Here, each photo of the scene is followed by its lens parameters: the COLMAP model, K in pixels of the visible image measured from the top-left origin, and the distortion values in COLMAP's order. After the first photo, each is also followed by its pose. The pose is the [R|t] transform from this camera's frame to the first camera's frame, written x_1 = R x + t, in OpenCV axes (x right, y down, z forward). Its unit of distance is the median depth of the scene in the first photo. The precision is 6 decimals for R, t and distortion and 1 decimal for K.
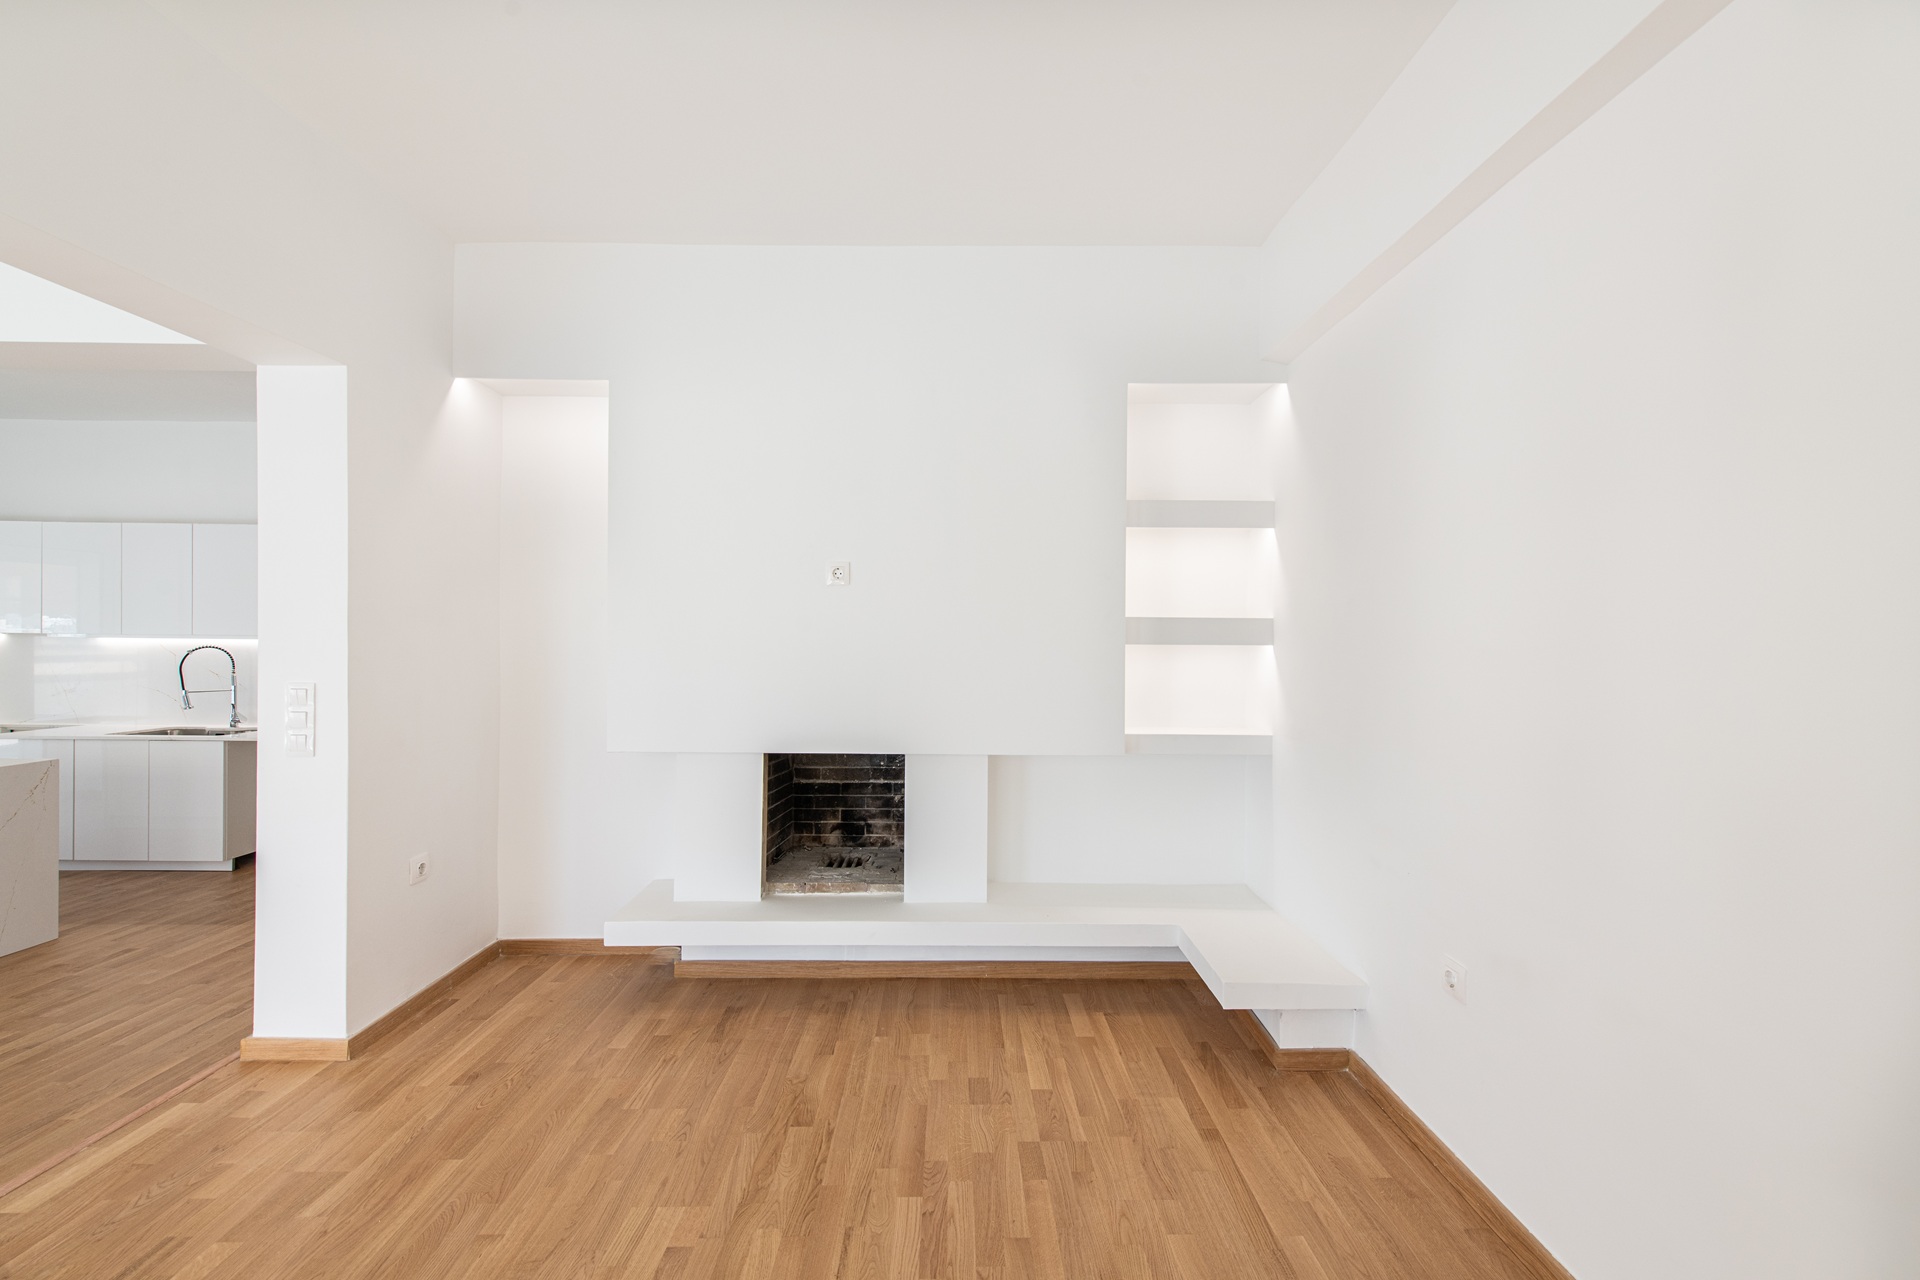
lens RADIAL K [[779.7, 0, 957.8], [0, 779.7, 635.0], [0, 0, 1]] dist [0.000651, -0.000355]
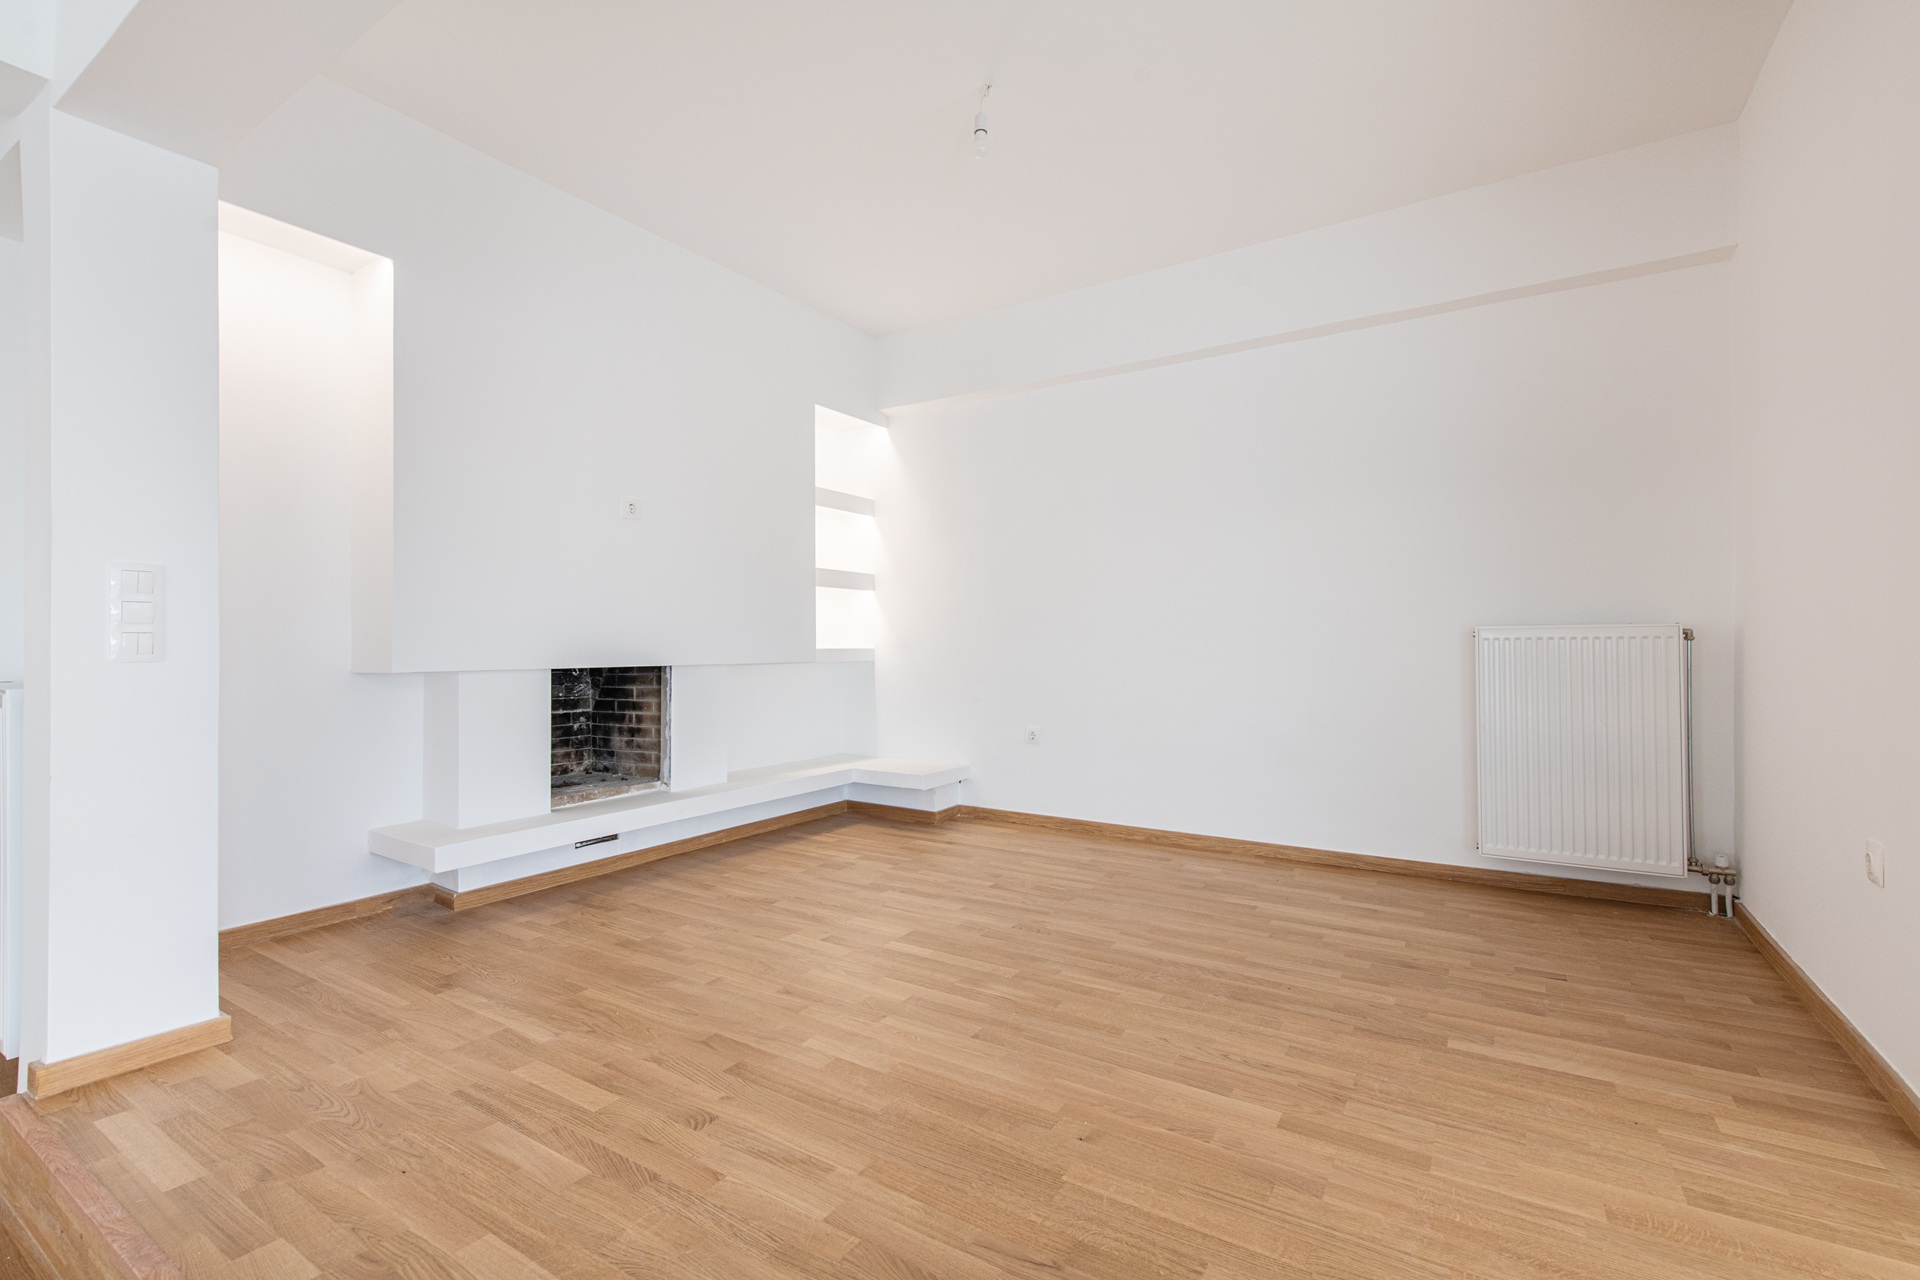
lens RADIAL K [[842.7, 0, 959.7], [0, 842.7, 642.6], [0, 0, 1]] dist [0.002784, 0.000438]
pose [[0.542328, 0.004248, 0.840156, -0.953750], [0.002993, 0.999971, -0.006989, 0.133688], [-0.840162, 0.006305, 0.542299, -0.066941]]
